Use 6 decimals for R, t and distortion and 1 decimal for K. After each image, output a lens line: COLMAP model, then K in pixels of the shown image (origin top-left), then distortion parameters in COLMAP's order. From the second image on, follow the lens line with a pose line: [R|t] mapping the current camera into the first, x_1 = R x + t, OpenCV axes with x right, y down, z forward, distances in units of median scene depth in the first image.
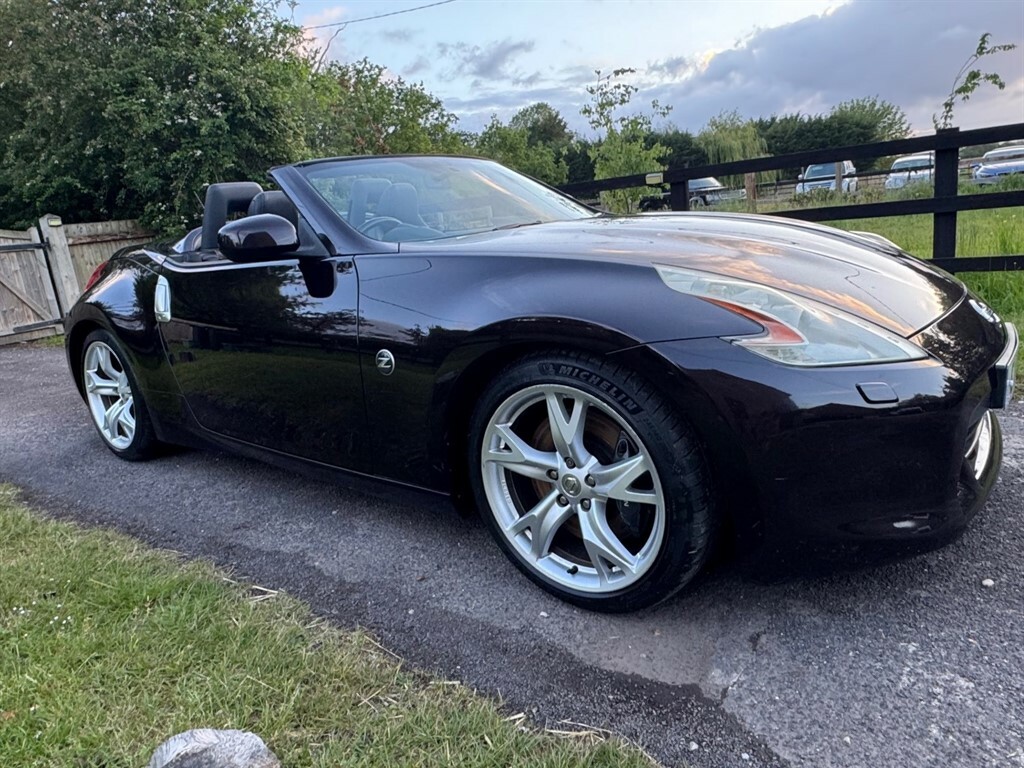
lens RADIAL K [[622.2, 0, 499.9], [0, 622.2, 354.1], [0, 0, 1]] dist [-0.001709, 0.000715]
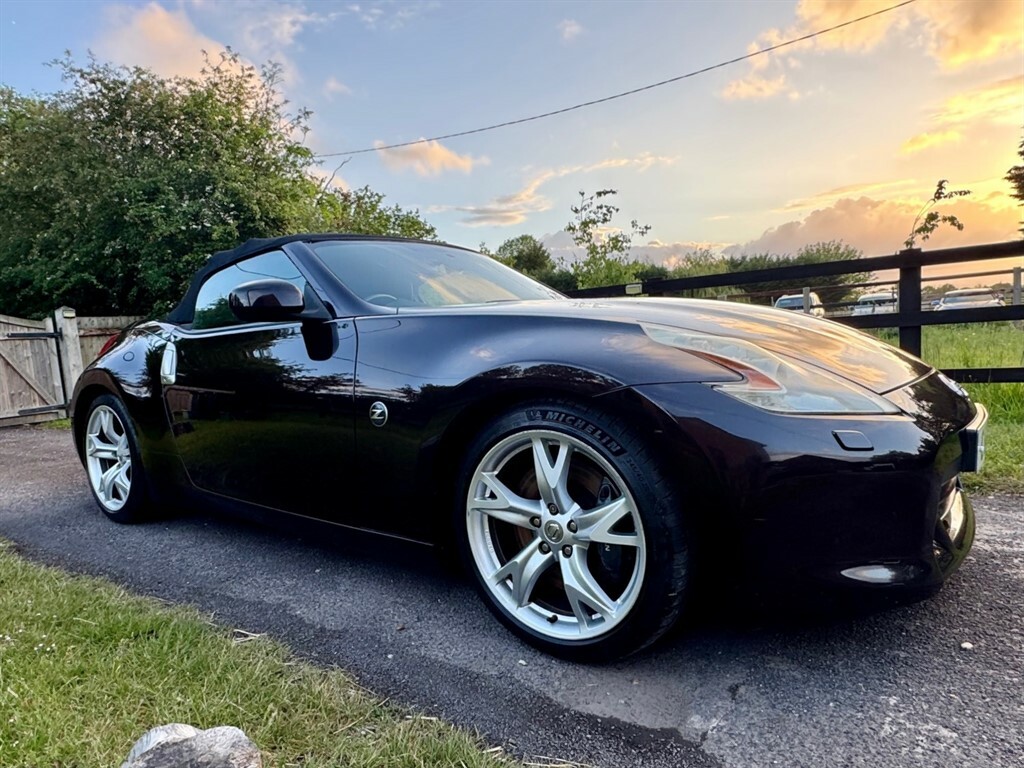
lens RADIAL K [[598.8, 0, 474.0], [0, 598.8, 406.7], [0, 0, 1]] dist [-0.001503, 0.000649]
pose [[0.999017, 0.042697, -0.011893, -0.002577], [-0.043679, 0.993956, -0.100712, 0.020822], [0.007522, 0.101132, 0.994845, -0.000967]]
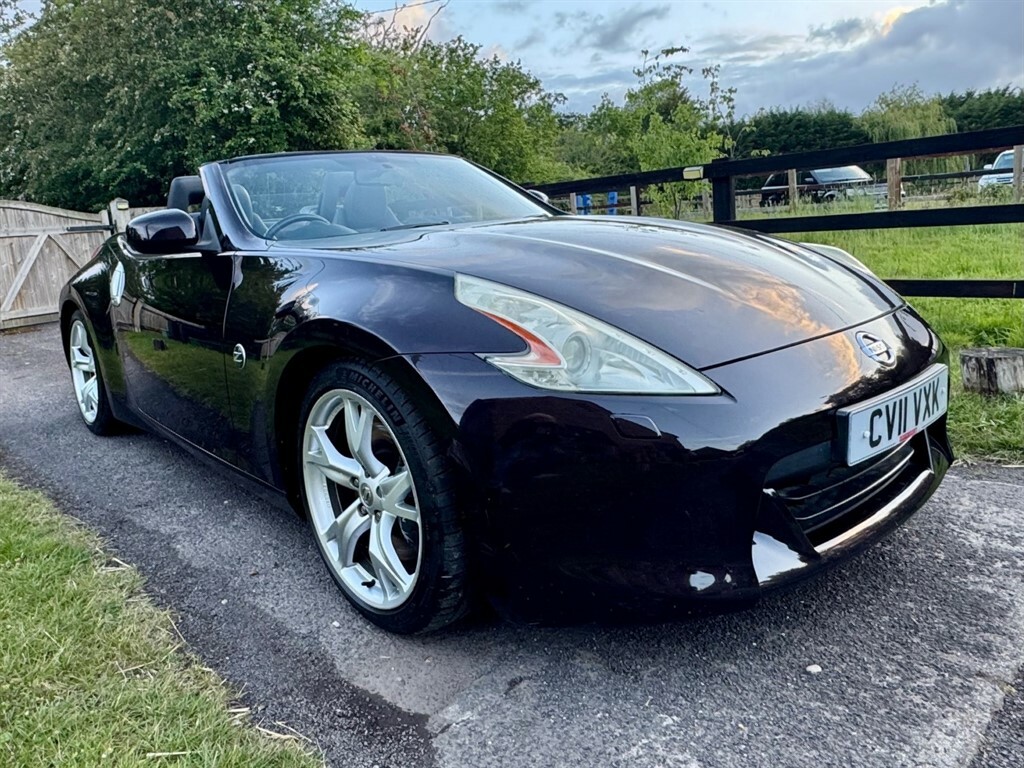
lens RADIAL K [[691.8, 0, 430.8], [0, 691.8, 338.6], [0, 0, 1]] dist [-0.004377, 0.001986]
pose [[0.969956, 0.067169, -0.233823, 0.084321], [-0.073837, 0.997072, -0.019874, -0.003734], [0.231804, 0.036541, 0.972076, -0.007807]]
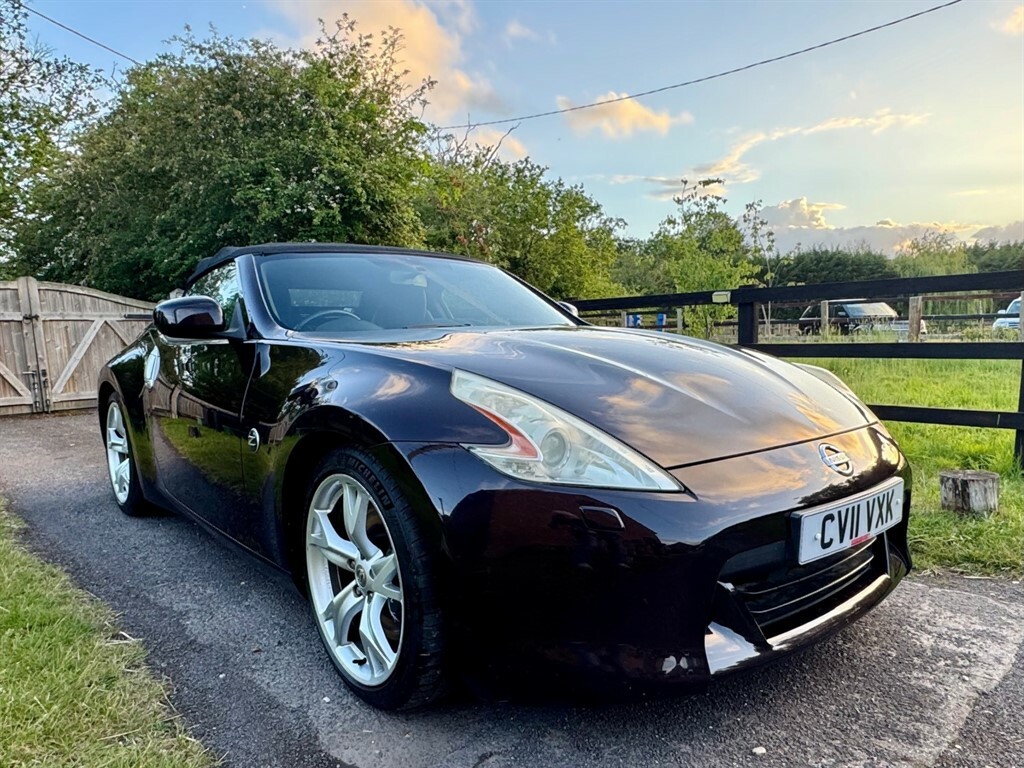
lens RADIAL K [[660.4, 0, 523.0], [0, 660.4, 444.6], [0, 0, 1]] dist [-0.002728, 0.001116]
pose [[0.976737, 0.115845, -0.180455, 0.102084], [-0.122489, 0.992127, -0.026083, -0.001544], [0.176013, 0.047580, 0.983237, -0.005397]]
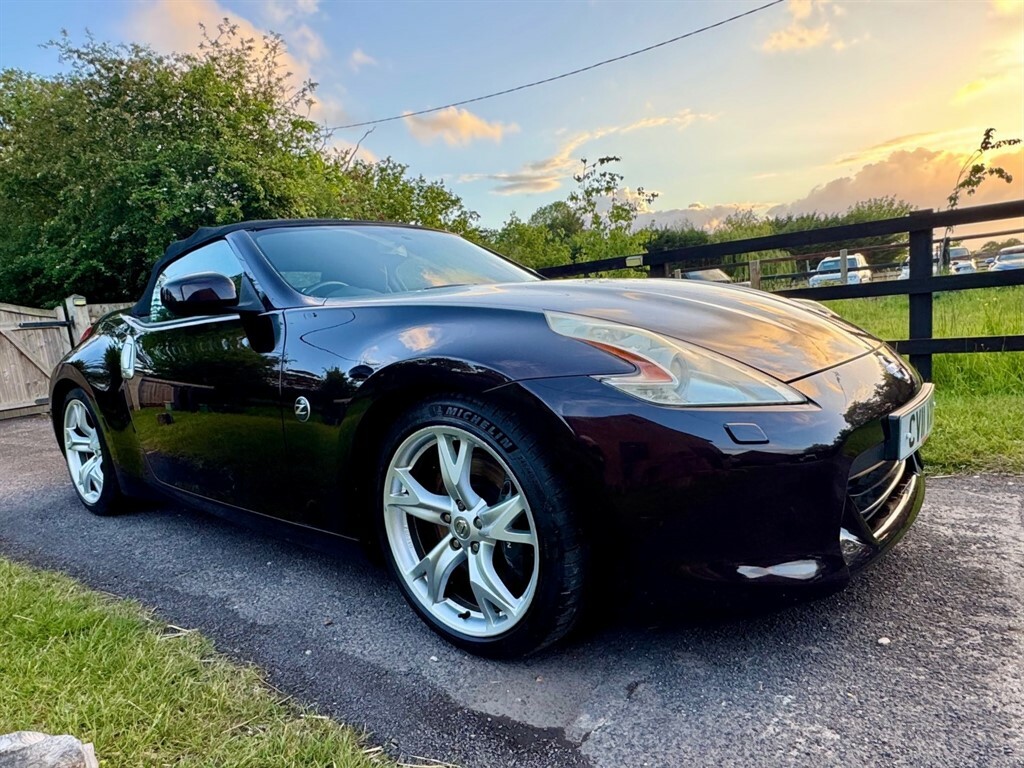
lens RADIAL K [[611.0, 0, 484.2], [0, 611.0, 410.7], [0, 0, 1]] dist [-0.002800, 0.002866]
pose [[0.998458, 0.021422, -0.051206, 0.036987], [-0.024120, 0.998321, -0.052657, 0.013530], [0.049992, 0.053811, 0.997299, 0.000852]]
